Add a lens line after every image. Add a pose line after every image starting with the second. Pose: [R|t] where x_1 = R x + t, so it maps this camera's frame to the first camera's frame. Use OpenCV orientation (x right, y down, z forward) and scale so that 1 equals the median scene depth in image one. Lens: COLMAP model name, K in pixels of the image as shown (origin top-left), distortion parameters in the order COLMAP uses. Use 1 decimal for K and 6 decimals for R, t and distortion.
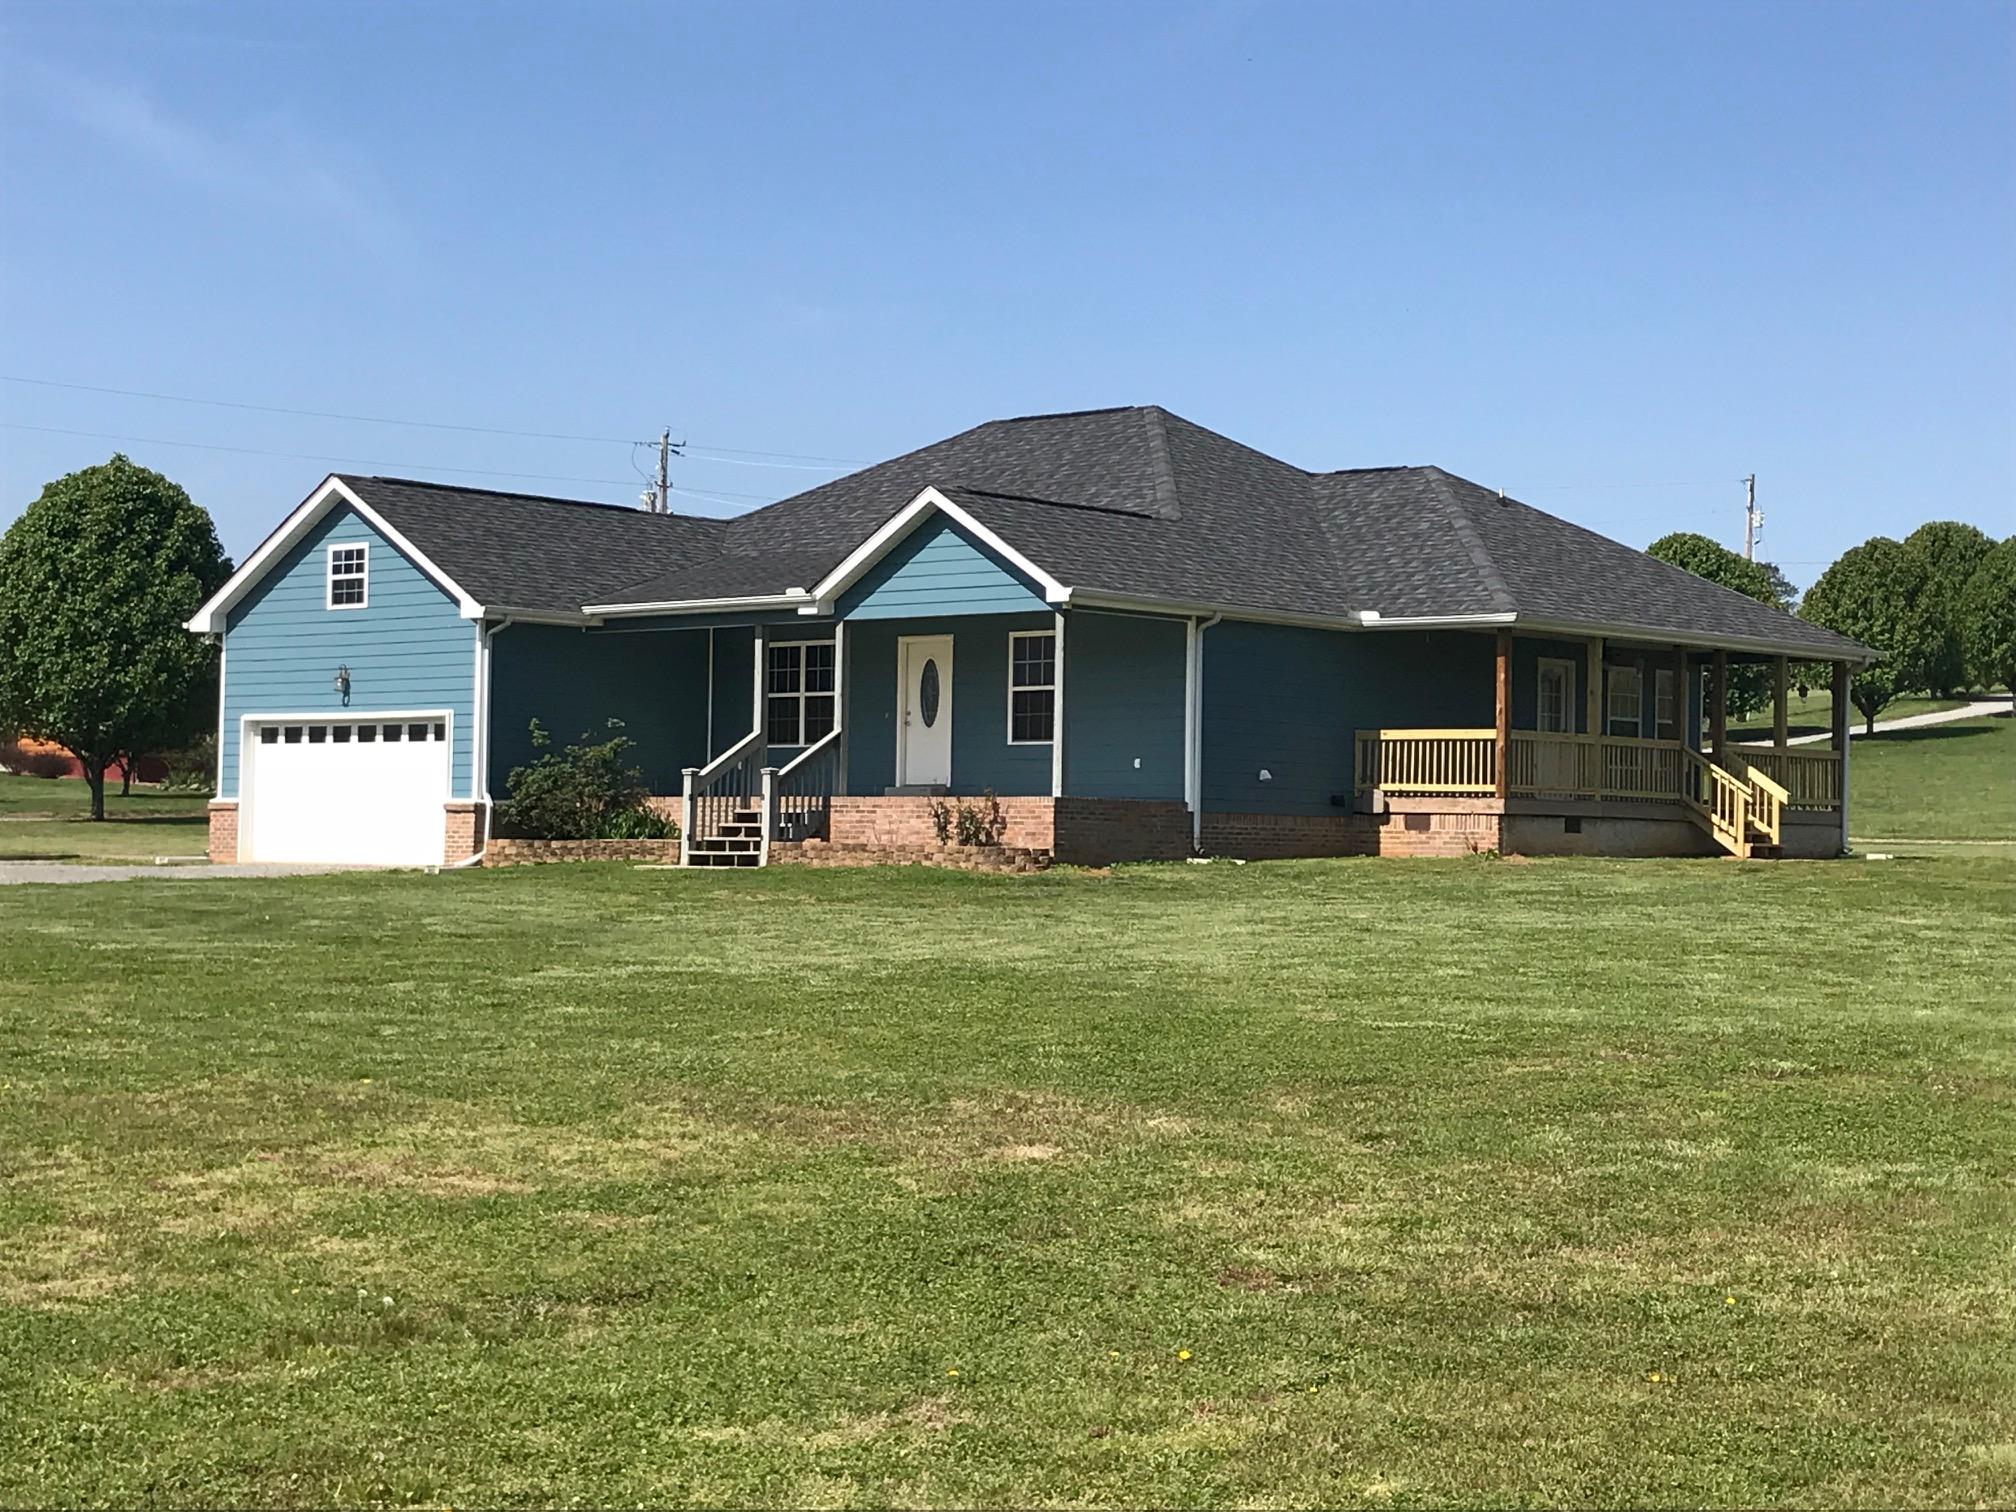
lens RADIAL K [[3723.2, 0, 1007.6], [0, 3723.2, 757.4], [0, 0, 1]] dist [0.219042, 0.000000]
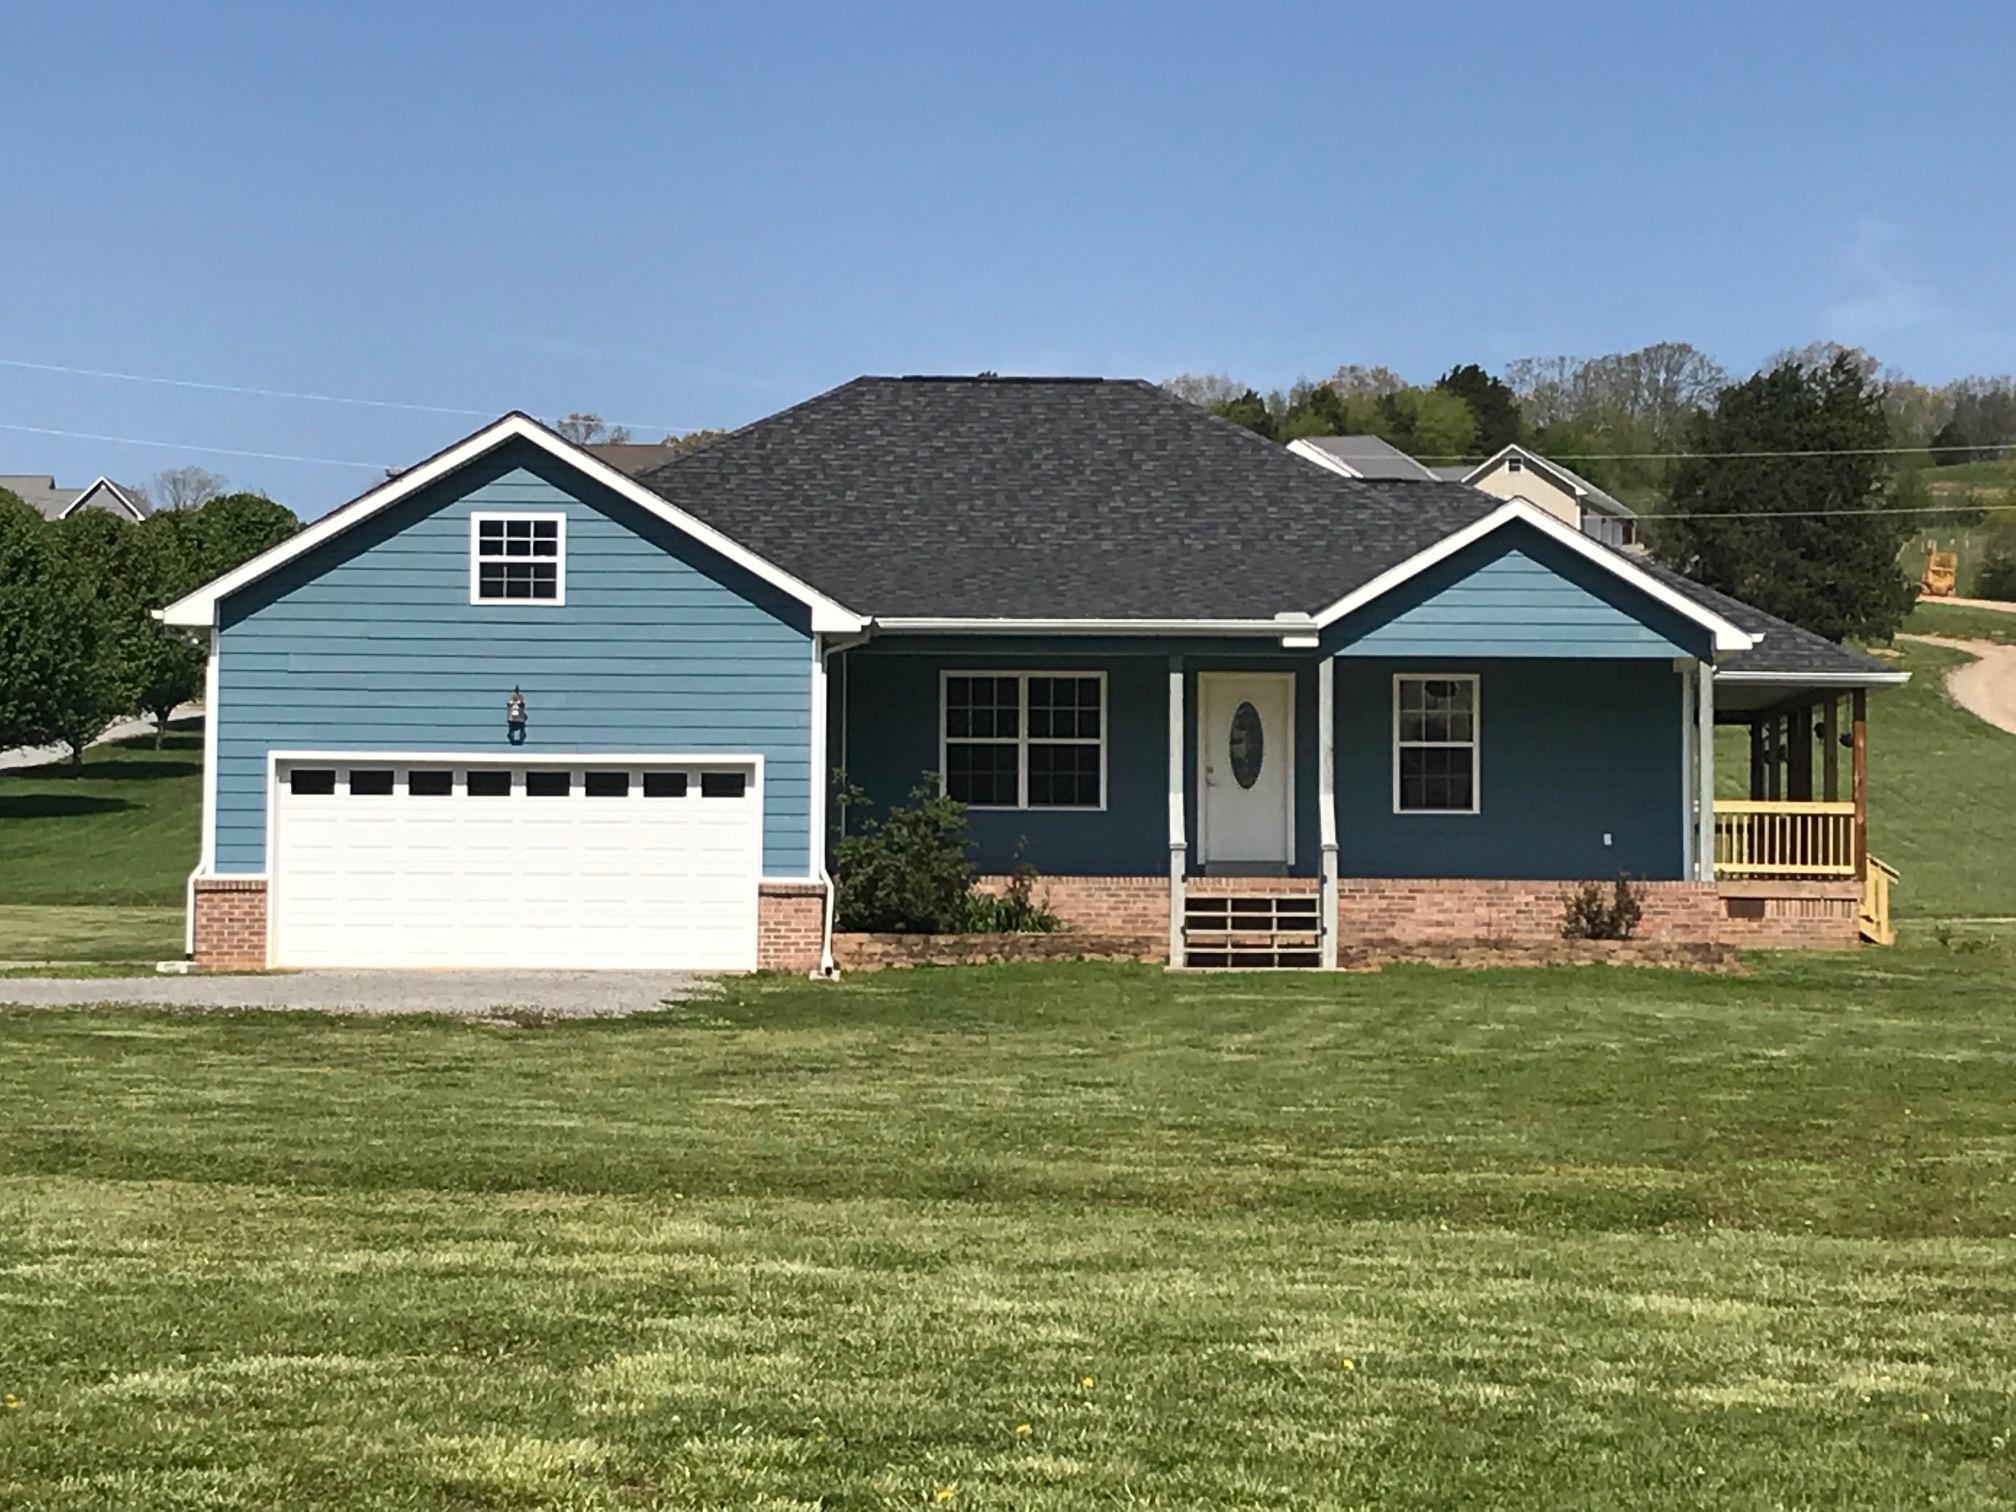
lens RADIAL K [[5539.2, 0, 1007.9], [0, 5539.2, 753.5], [0, 0, 1]] dist [0.286919, 0.000000]
pose [[0.680725, 0.017139, 0.732339, -0.904476], [-0.014889, 0.999843, -0.009560, -0.003469], [-0.732388, -0.004396, 0.680873, 0.234382]]
